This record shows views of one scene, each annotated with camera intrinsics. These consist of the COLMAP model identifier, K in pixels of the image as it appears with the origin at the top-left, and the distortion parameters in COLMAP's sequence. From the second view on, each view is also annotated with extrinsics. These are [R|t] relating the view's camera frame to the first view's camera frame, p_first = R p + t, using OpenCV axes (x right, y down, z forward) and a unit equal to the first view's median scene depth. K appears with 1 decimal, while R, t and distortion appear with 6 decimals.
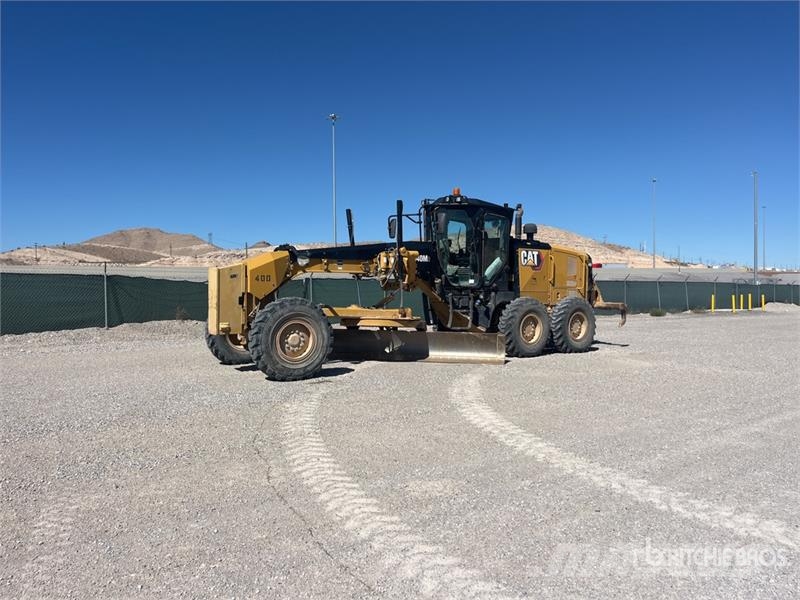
lens RADIAL K [[625.5, 0, 396.5], [0, 625.5, 299.6], [0, 0, 1]] dist [0.049273, -0.070413]
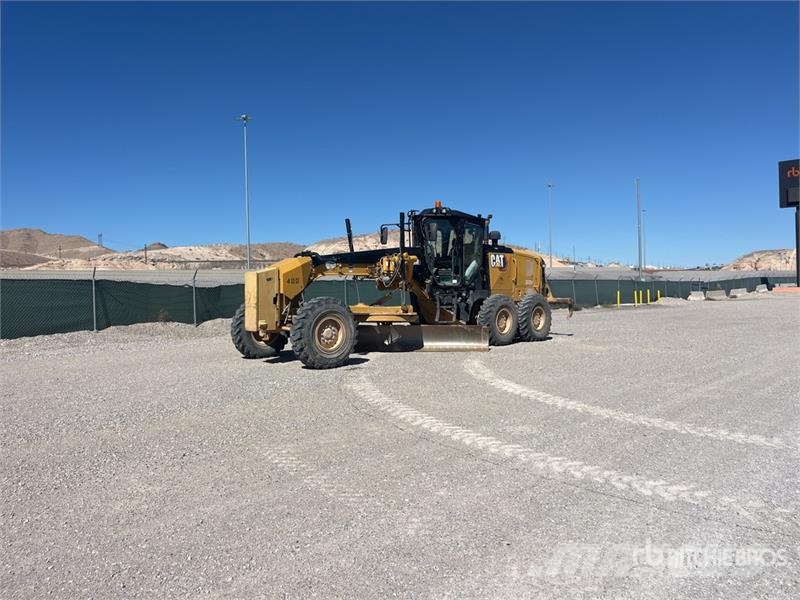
lens RADIAL K [[625.5, 0, 398.2], [0, 625.5, 288.5], [0, 0, 1]] dist [0.049273, -0.070413]
pose [[0.987786, -0.014234, 0.155166, -0.170949], [0.017169, 0.999698, -0.017593, 0.002846], [-0.154869, 0.020043, 0.987732, -0.134359]]
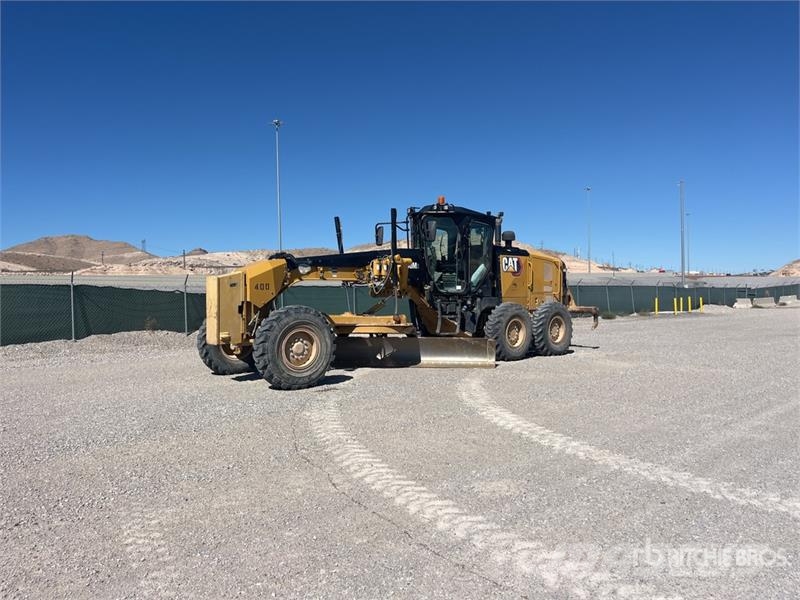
lens RADIAL K [[625.5, 0, 400.0], [0, 625.5, 298.7], [0, 0, 1]] dist [0.049273, -0.070413]
pose [[0.994993, -0.011999, 0.099226, -0.080620], [0.013166, 0.999852, -0.011115, -0.000977], [-0.099078, 0.012366, 0.995003, -0.007140]]
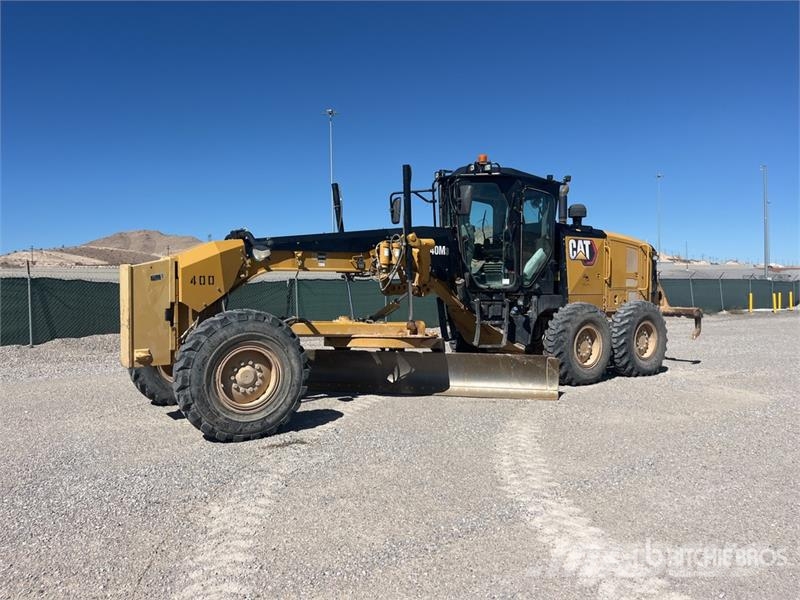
lens RADIAL K [[625.5, 0, 396.4], [0, 625.5, 297.9], [0, 0, 1]] dist [0.049273, -0.070413]
pose [[0.999954, -0.009584, -0.000871, -0.006782], [0.009581, 0.999951, -0.002494, -0.010040], [0.000895, 0.002486, 0.999997, 0.286674]]
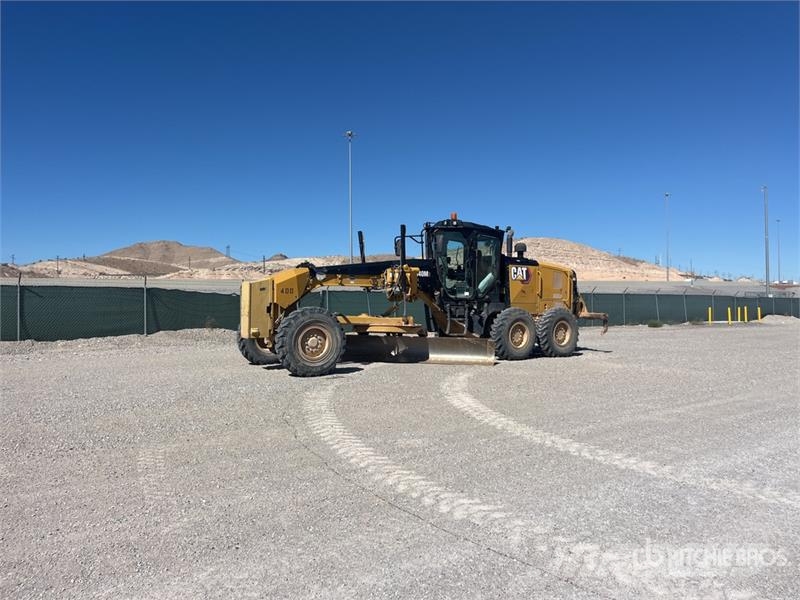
lens RADIAL K [[625.5, 0, 403.5], [0, 625.5, 286.1], [0, 0, 1]] dist [0.049273, -0.070413]
pose [[0.999896, 0.001231, -0.014339, 0.021188], [-0.001824, 0.999142, -0.041384, 0.004945], [0.014276, 0.041406, 0.999040, -0.157644]]
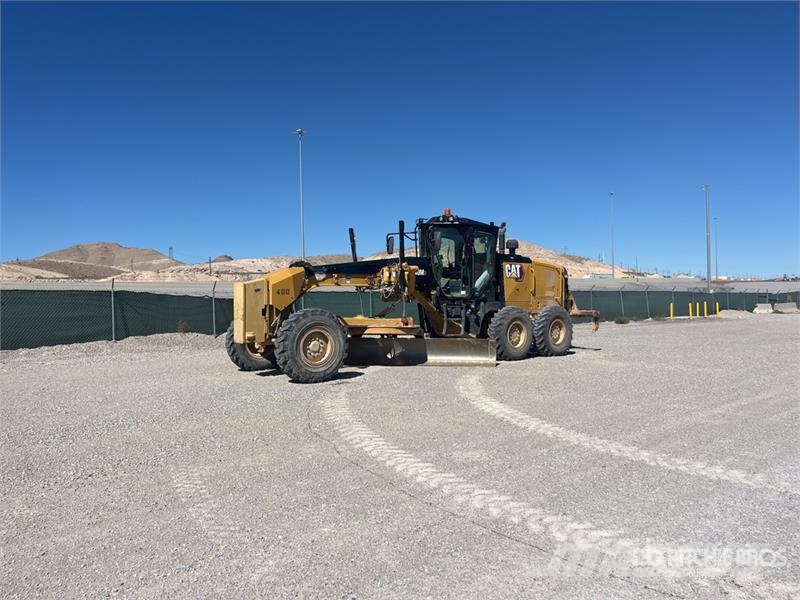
lens RADIAL K [[625.5, 0, 393.4], [0, 625.5, 299.3], [0, 0, 1]] dist [0.049273, -0.070413]
pose [[0.998519, -0.012136, 0.053026, -0.064984], [0.013217, 0.999711, -0.020078, 0.003608], [-0.052767, 0.020749, 0.998391, -0.102252]]
